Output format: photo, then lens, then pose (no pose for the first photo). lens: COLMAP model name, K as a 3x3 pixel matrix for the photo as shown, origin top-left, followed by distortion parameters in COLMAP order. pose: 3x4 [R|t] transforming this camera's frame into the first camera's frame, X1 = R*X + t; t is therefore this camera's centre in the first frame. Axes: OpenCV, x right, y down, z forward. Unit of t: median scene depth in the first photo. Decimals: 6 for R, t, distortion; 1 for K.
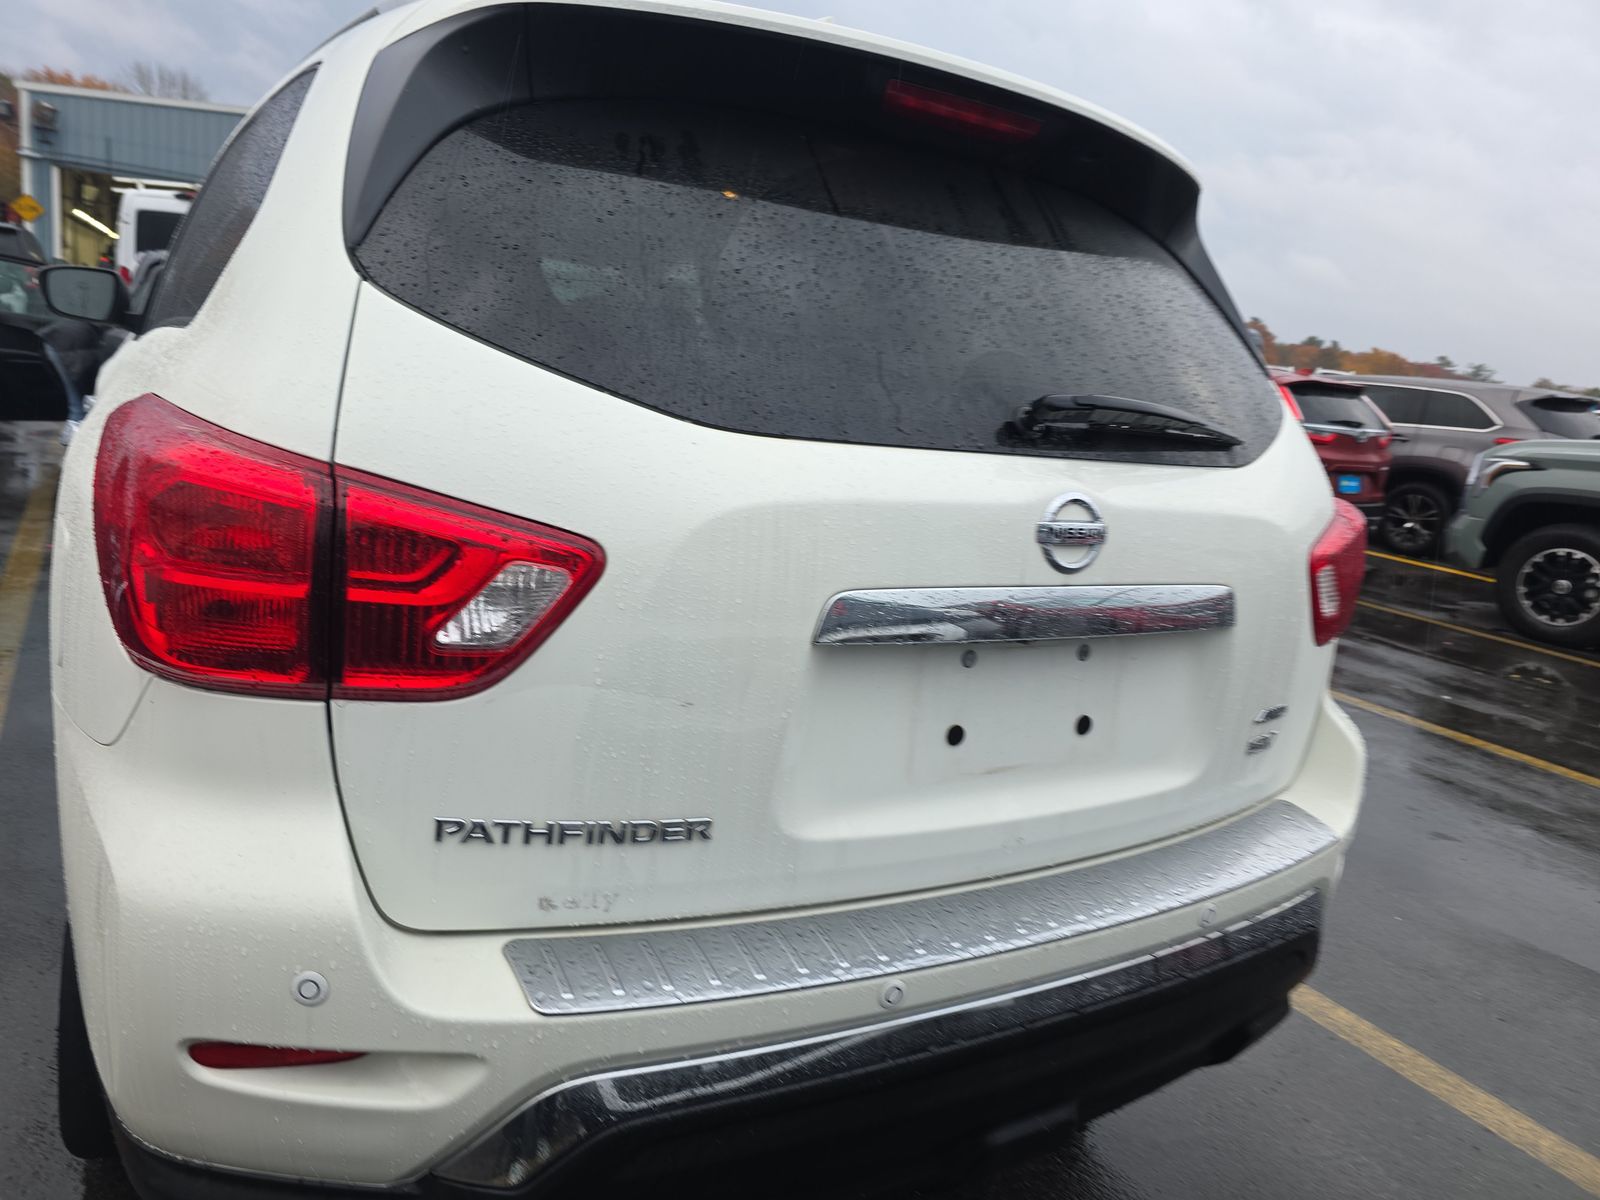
lens RADIAL K [[1095.3, 0, 800.1], [0, 1095.3, 591.1], [0, 0, 1]] dist [0.029576, -0.039139]
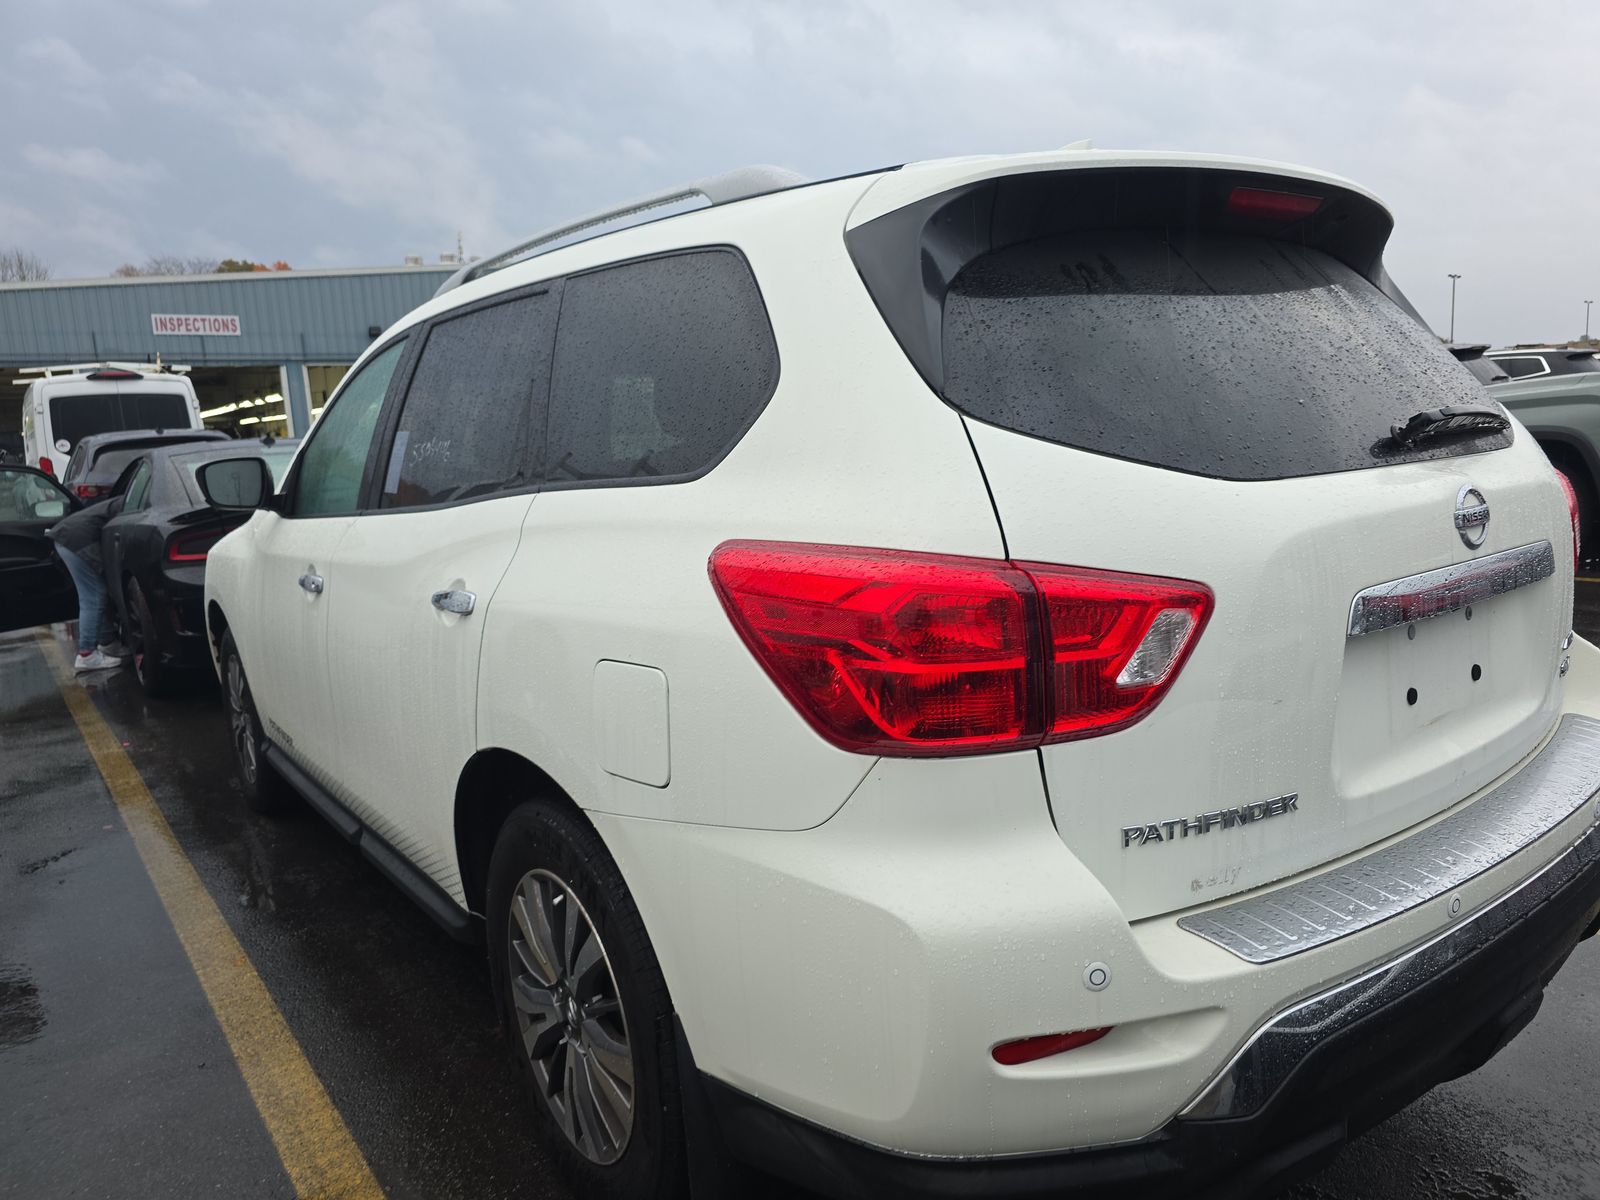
lens RADIAL K [[1116.8, 0, 770.8], [0, 1116.8, 590.7], [0, 0, 1]] dist [0.011743, -0.007513]
pose [[0.979344, -0.183122, 0.085746, -0.748320], [0.187852, 0.980887, -0.050726, -0.063018], [-0.074818, 0.065786, 0.995025, -0.228816]]
